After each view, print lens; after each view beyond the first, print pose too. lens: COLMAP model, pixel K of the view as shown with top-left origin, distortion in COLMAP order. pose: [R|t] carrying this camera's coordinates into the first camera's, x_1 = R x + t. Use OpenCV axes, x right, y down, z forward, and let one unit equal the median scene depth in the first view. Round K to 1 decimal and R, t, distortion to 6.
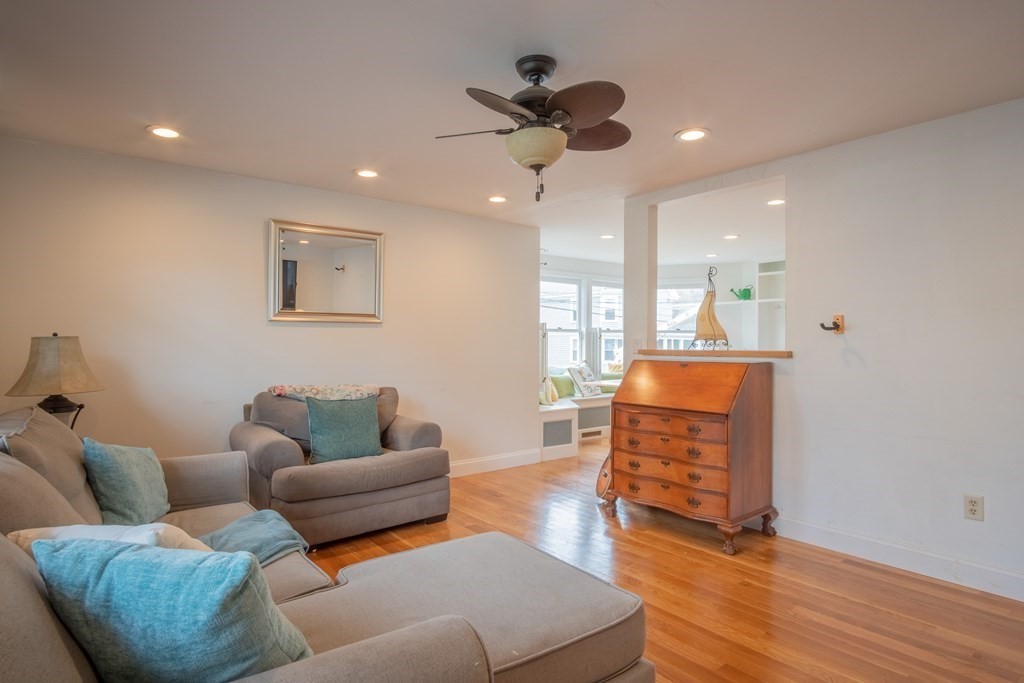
lens RADIAL K [[573.4, 0, 507.2], [0, 573.4, 338.0], [0, 0, 1]] dist [0.000598, 0.001308]
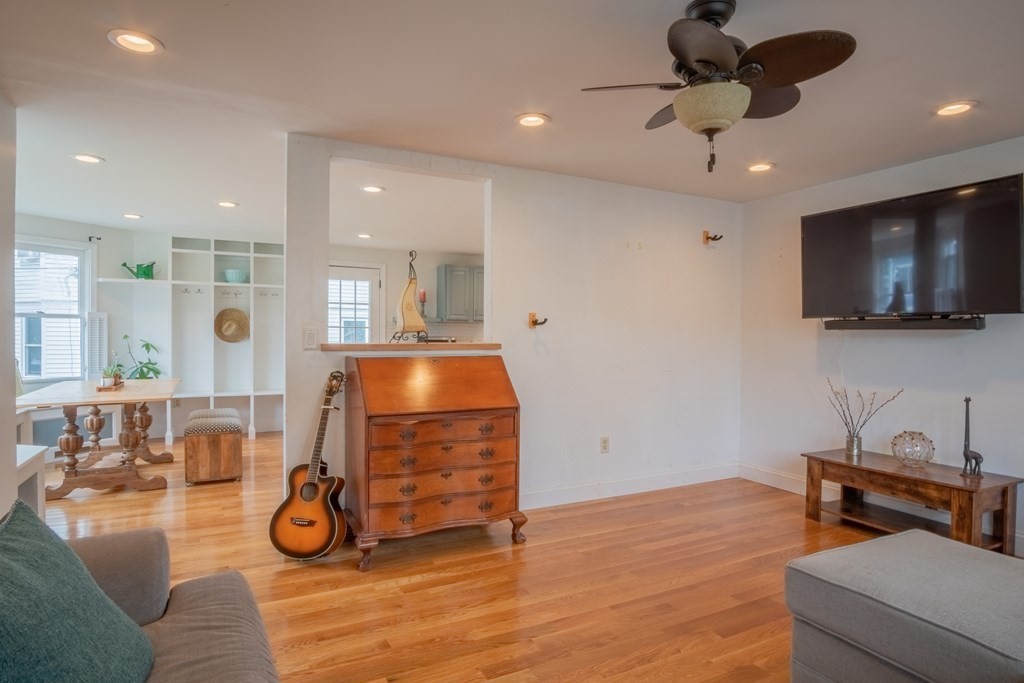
lens RADIAL K [[573.4, 0, 510.1], [0, 573.4, 344.5], [0, 0, 1]] dist [0.000598, 0.001308]
pose [[0.210064, -0.022286, 0.977434, -0.535063], [-0.010089, 0.999638, 0.024961, -0.001820], [-0.977636, -0.015105, 0.209763, 0.709848]]
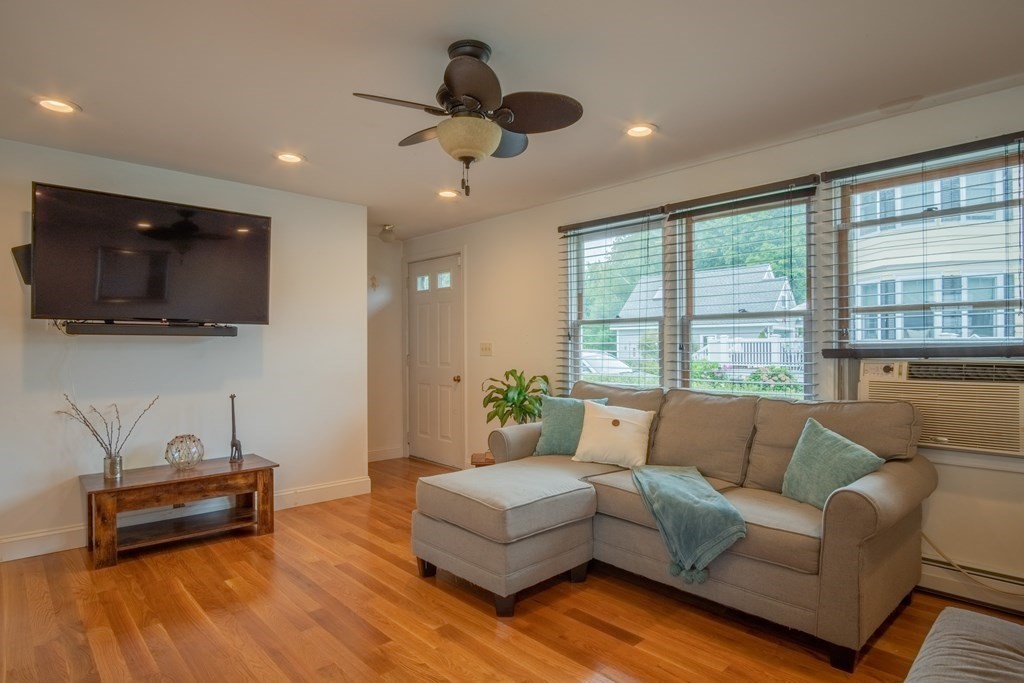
lens RADIAL K [[573.4, 0, 513.2], [0, 573.4, 344.1], [0, 0, 1]] dist [0.000598, 0.001308]
pose [[-0.997594, -0.010278, -0.068563, 0.028653], [-0.009859, 0.999931, -0.006452, 0.005360], [0.068625, -0.005761, -0.997626, 1.253638]]
